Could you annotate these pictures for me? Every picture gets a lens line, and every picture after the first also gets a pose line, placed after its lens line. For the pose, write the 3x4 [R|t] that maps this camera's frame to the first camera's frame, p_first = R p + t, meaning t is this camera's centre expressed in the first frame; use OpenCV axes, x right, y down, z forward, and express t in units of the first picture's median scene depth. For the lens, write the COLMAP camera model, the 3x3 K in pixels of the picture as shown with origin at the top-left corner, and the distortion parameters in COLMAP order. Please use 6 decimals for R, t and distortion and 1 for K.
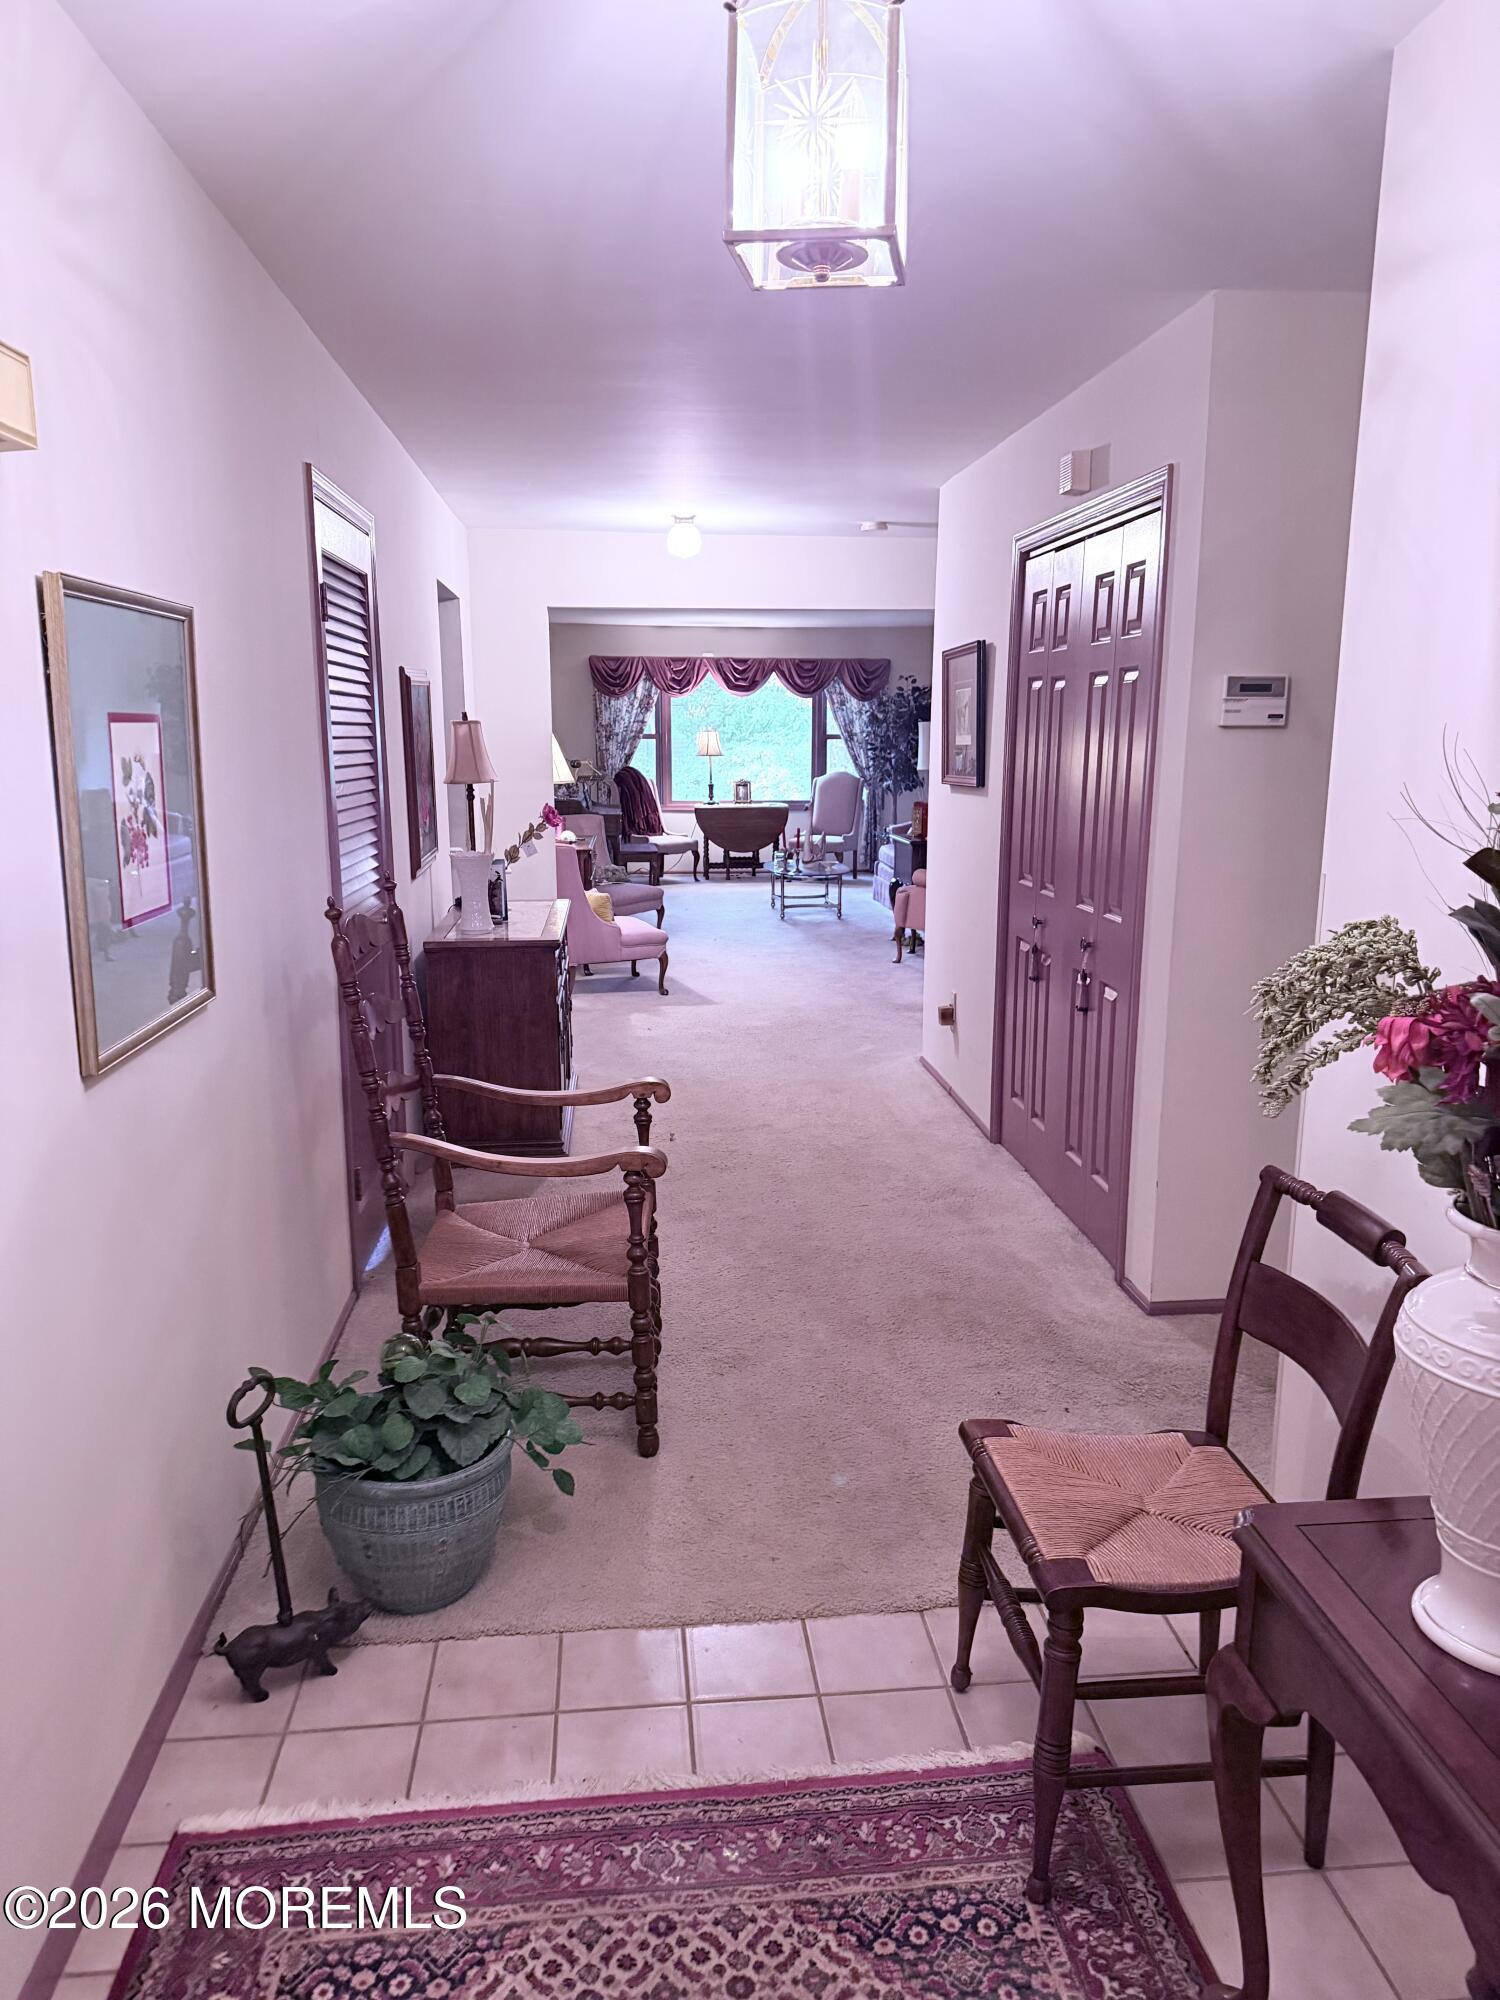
lens RADIAL K [[1416.6, 0, 737.9], [0, 1416.6, 999.2], [0, 0, 1]] dist [0.177153, -0.371724]
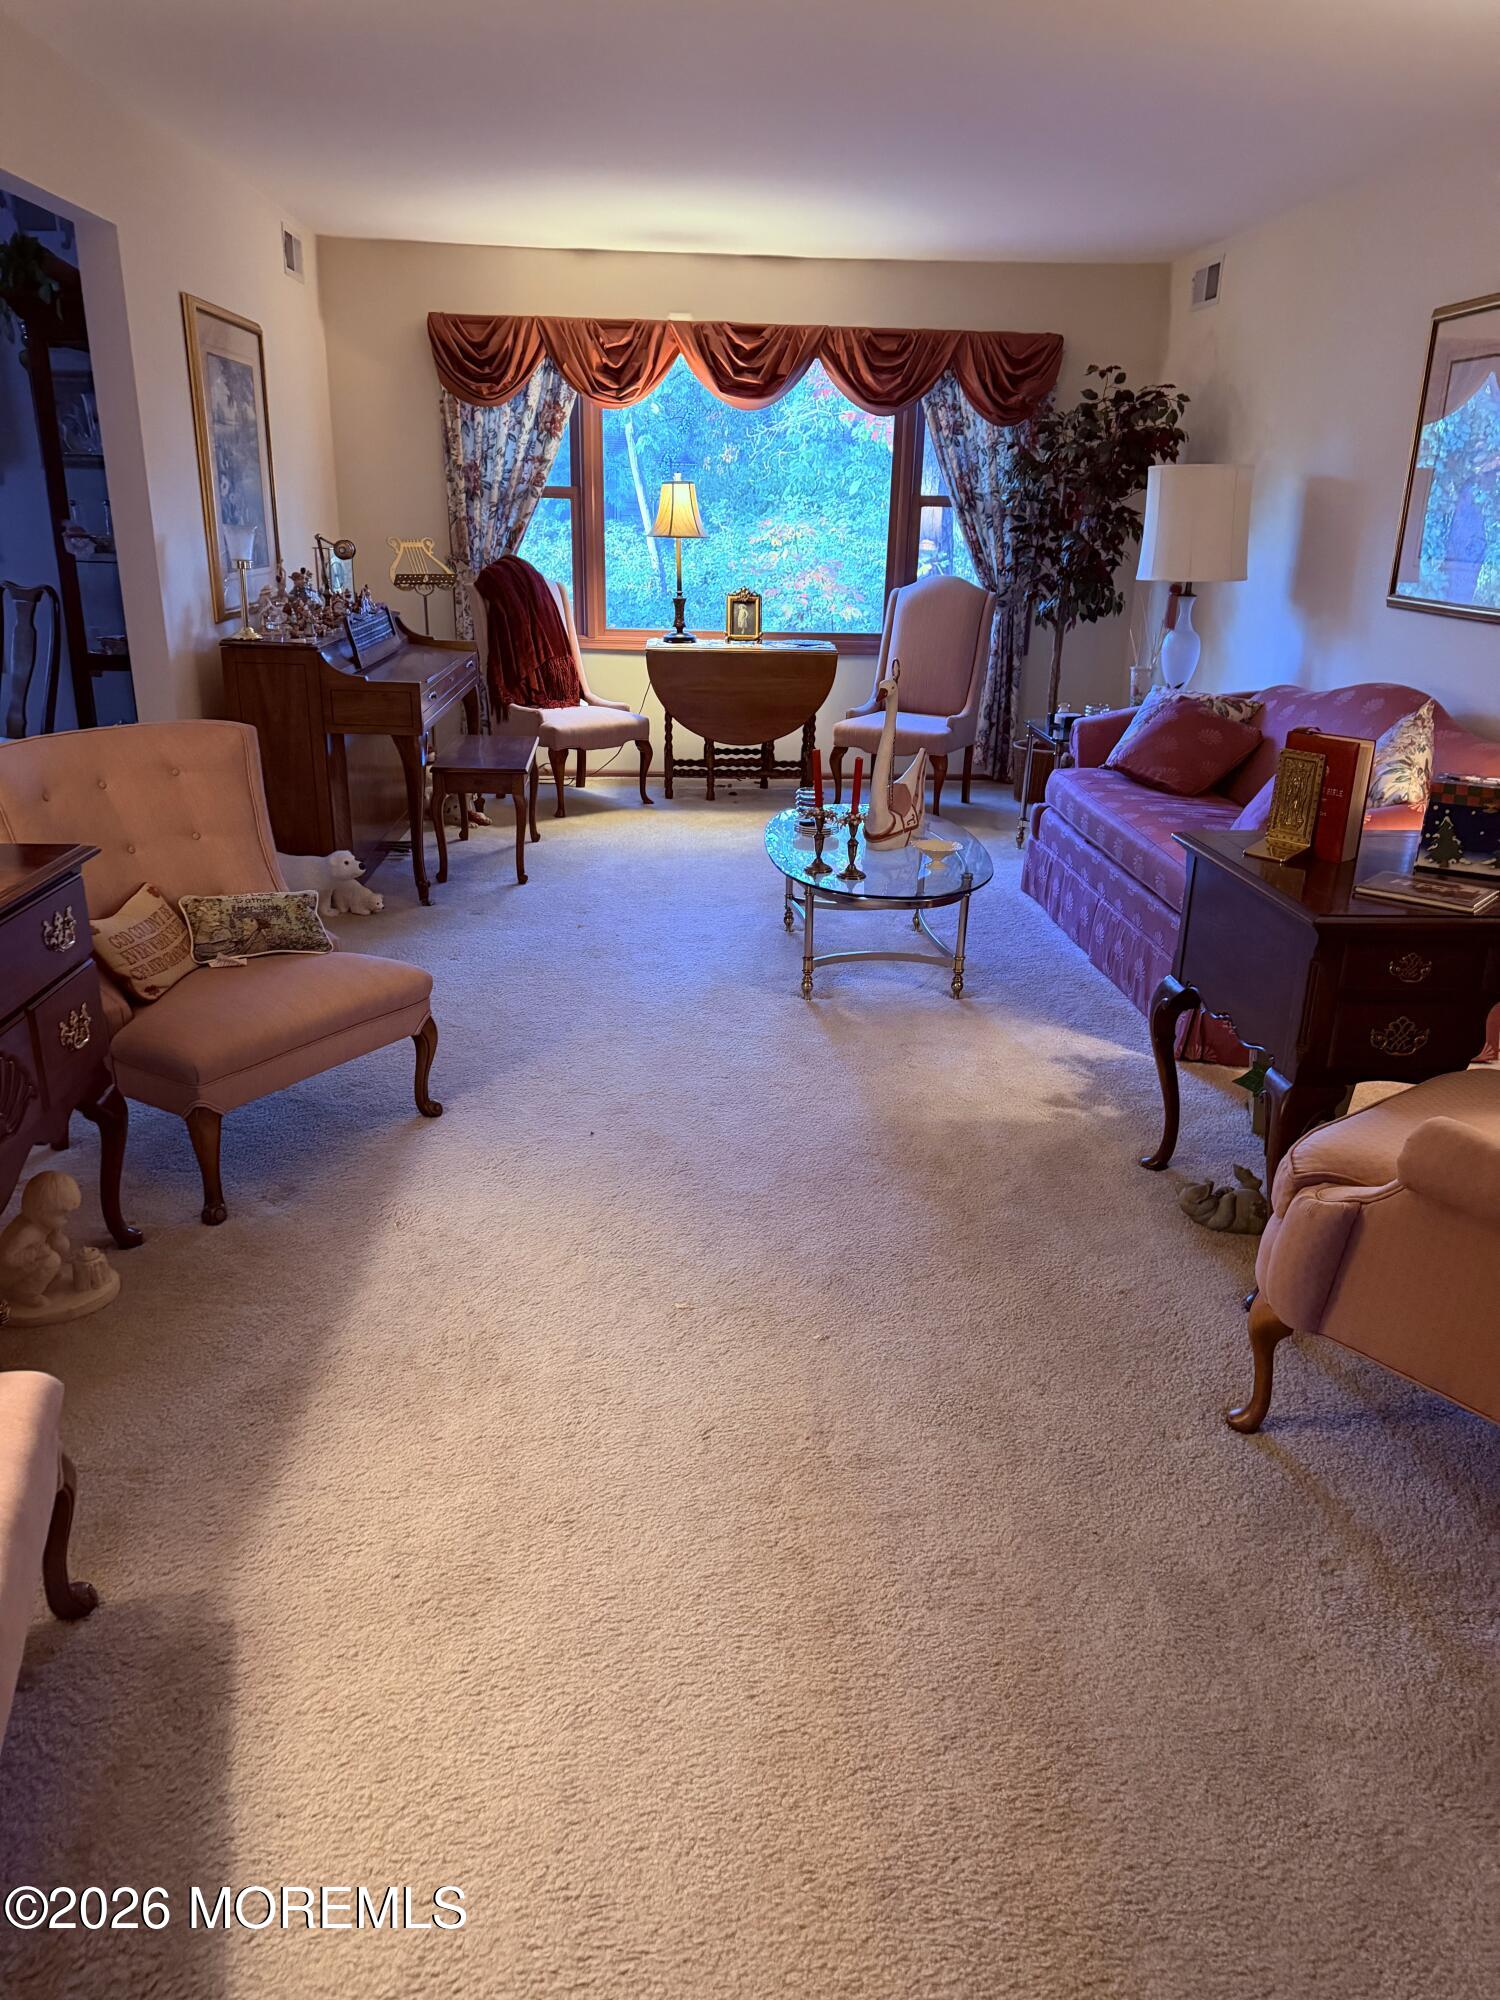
lens RADIAL K [[1416.6, 0, 737.9], [0, 1416.6, 999.2], [0, 0, 1]] dist [0.177153, -0.371724]
pose [[0.999141, 0.030185, -0.028408, 0.019029], [-0.025702, 0.988840, 0.146744, -0.087652], [0.032520, -0.145888, 0.988766, 0.493035]]
